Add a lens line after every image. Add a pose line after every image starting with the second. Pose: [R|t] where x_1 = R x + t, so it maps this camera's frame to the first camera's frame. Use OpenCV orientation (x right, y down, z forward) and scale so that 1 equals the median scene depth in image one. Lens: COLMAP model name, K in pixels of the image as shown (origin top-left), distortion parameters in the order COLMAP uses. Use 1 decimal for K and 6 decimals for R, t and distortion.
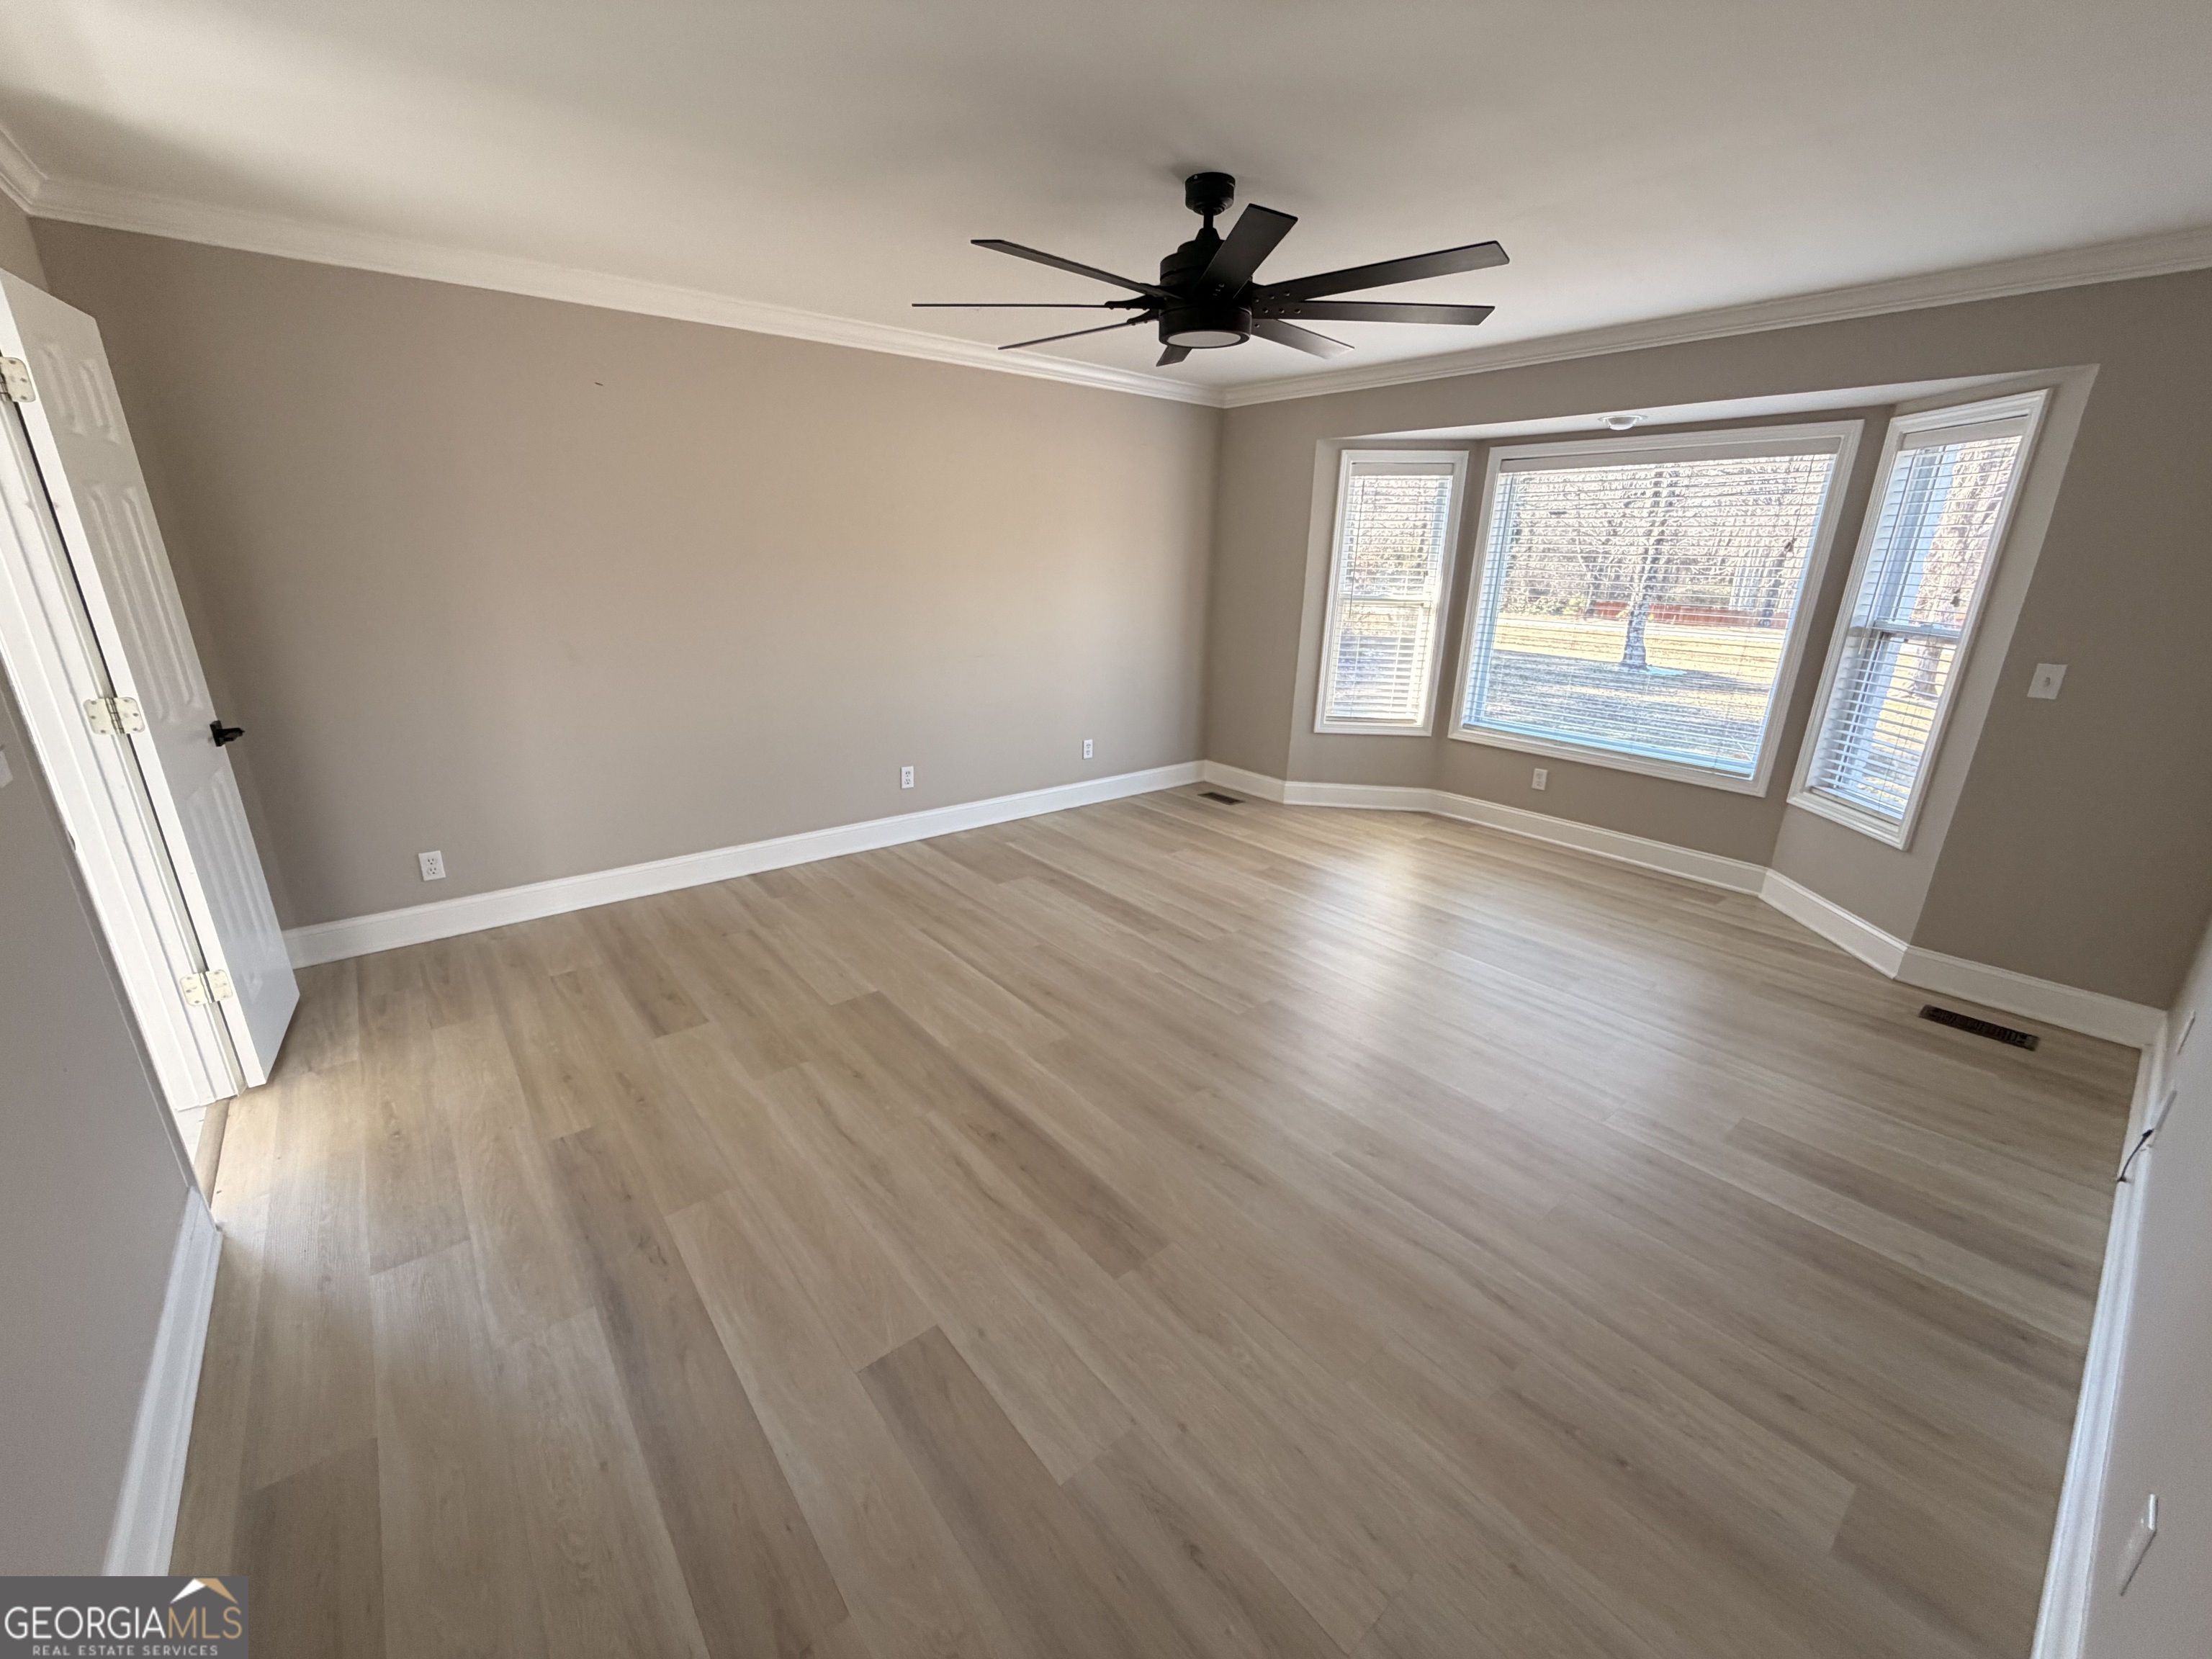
lens RADIAL K [[878.0, 0, 1098.6], [0, 878.0, 831.6], [0, 0, 1]] dist [-0.000318, -0.000195]
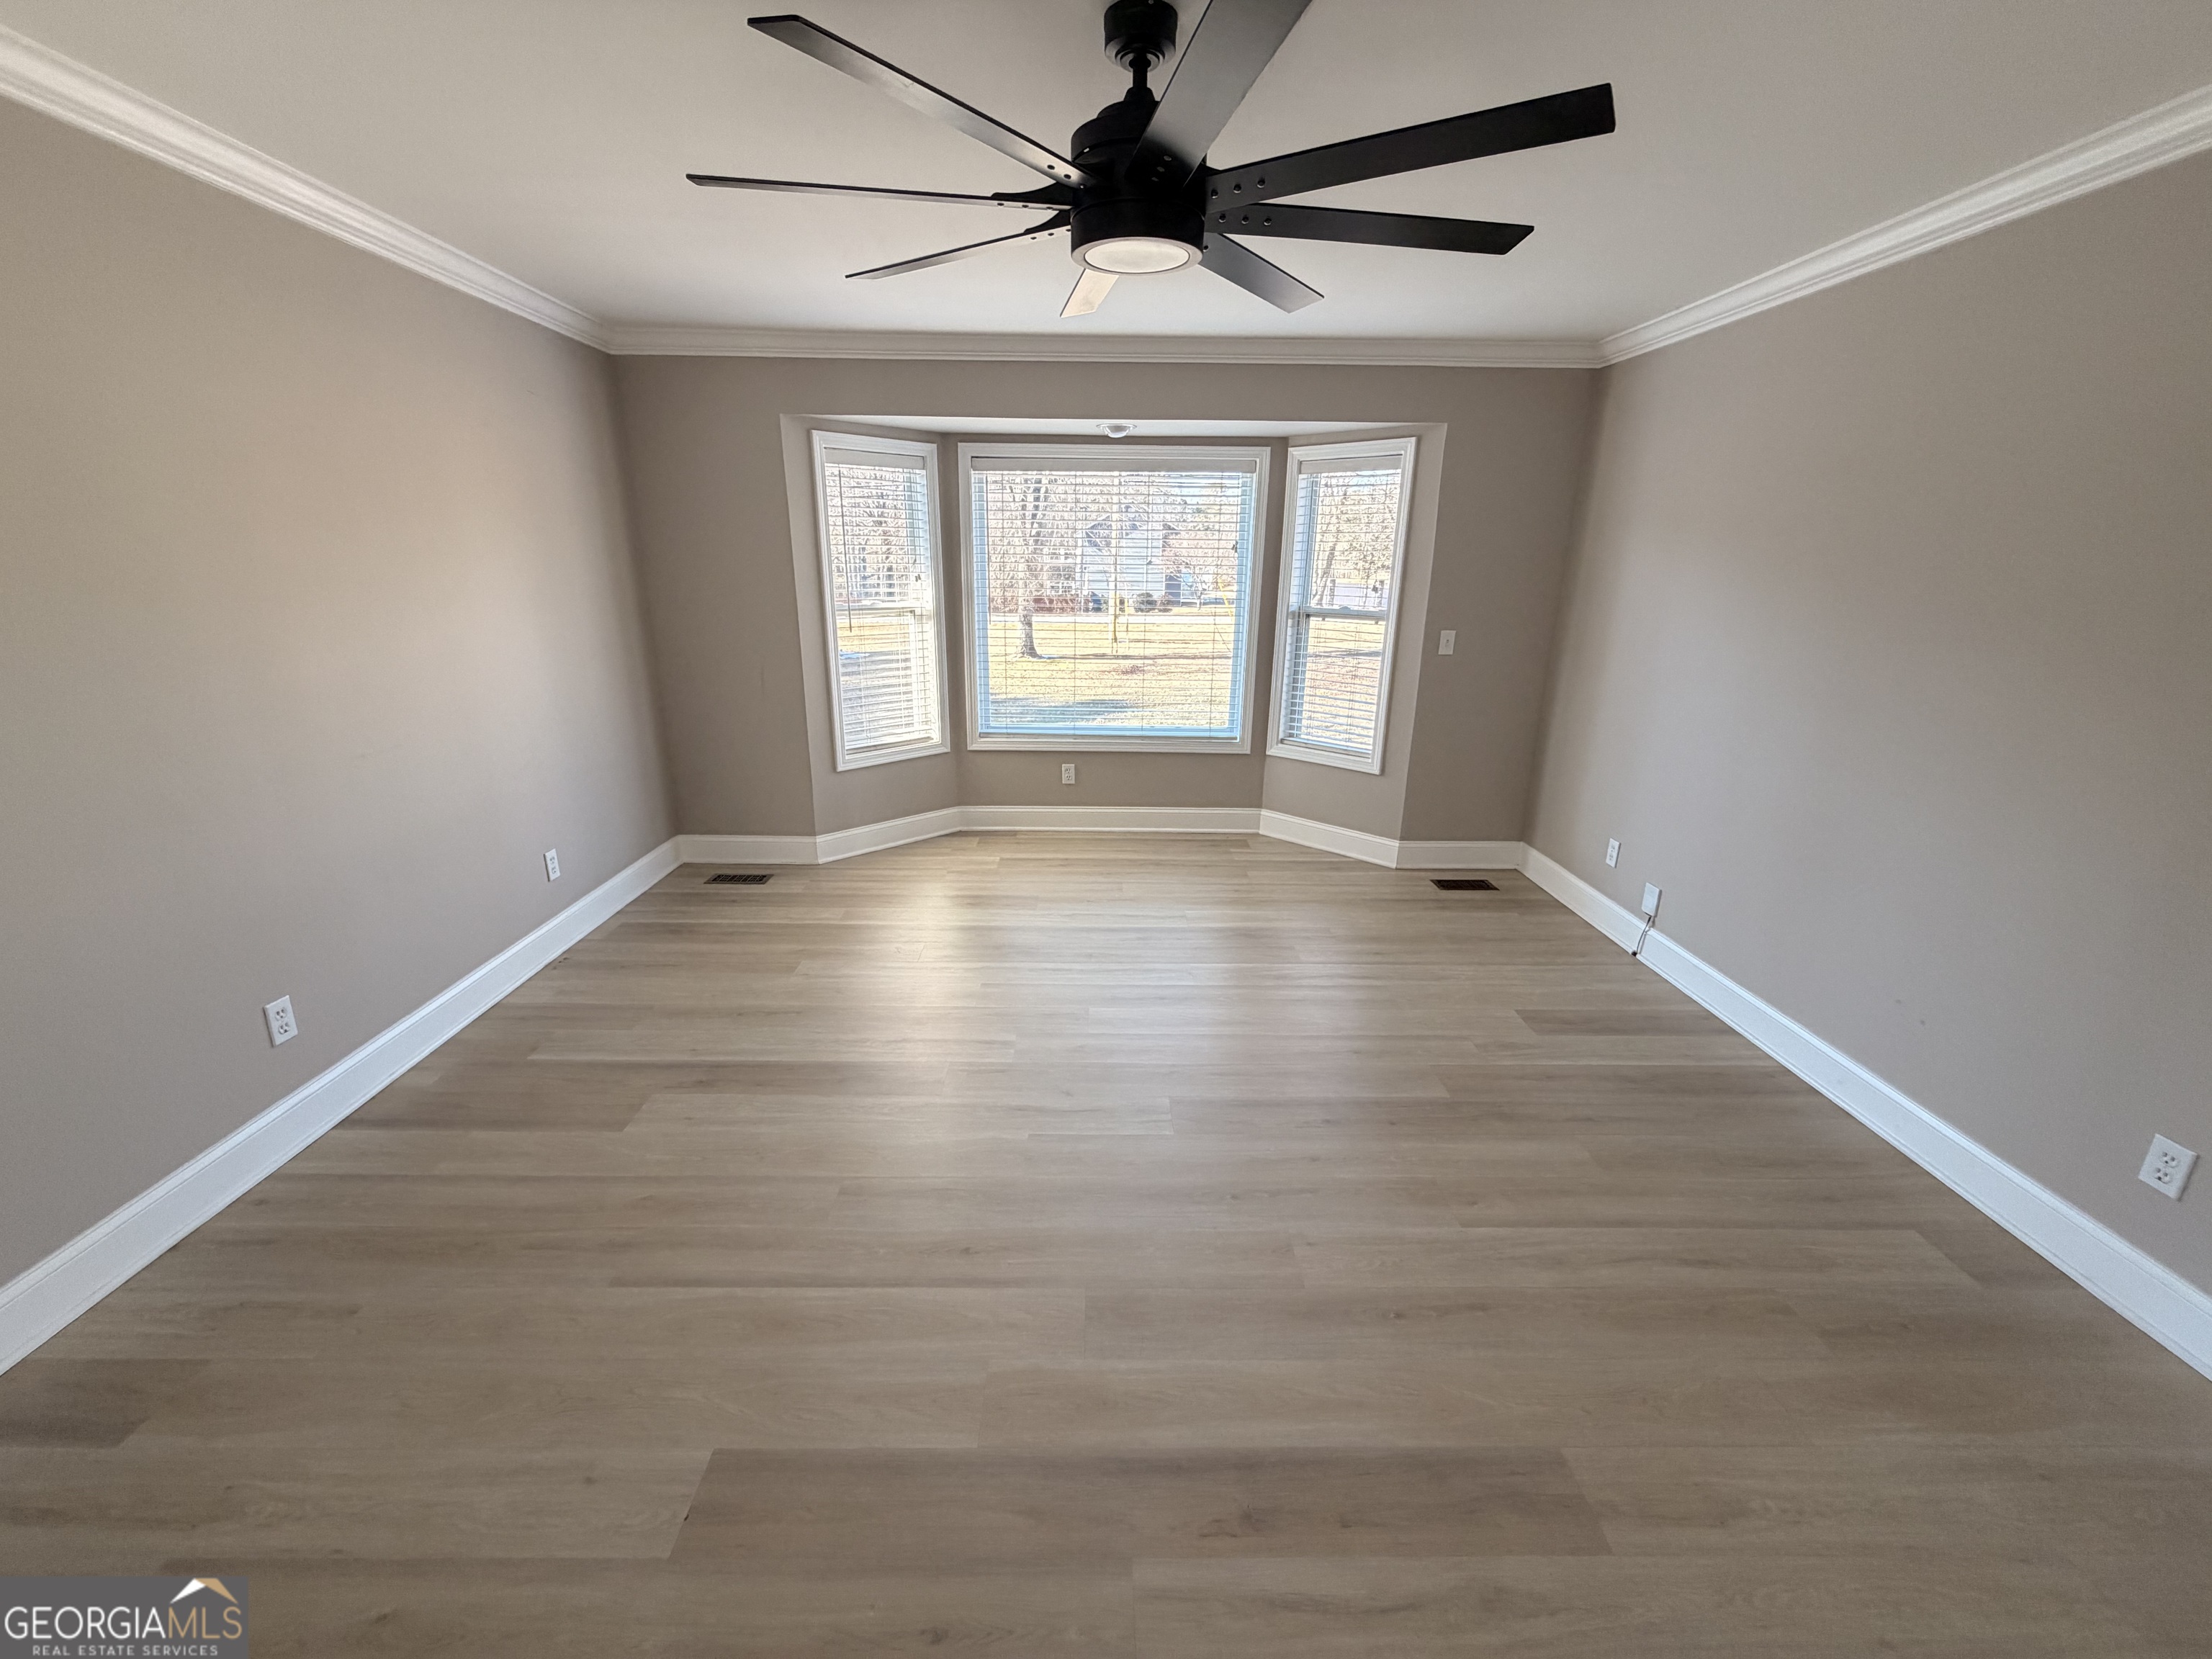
lens RADIAL K [[878.0, 0, 1104.7], [0, 878.0, 832.3], [0, 0, 1]] dist [-0.000318, -0.000195]
pose [[0.623832, -0.243486, 0.742663, -0.292232], [0.239930, 0.964012, 0.114518, -0.118053], [-0.743820, 0.106747, 0.659801, 0.345771]]
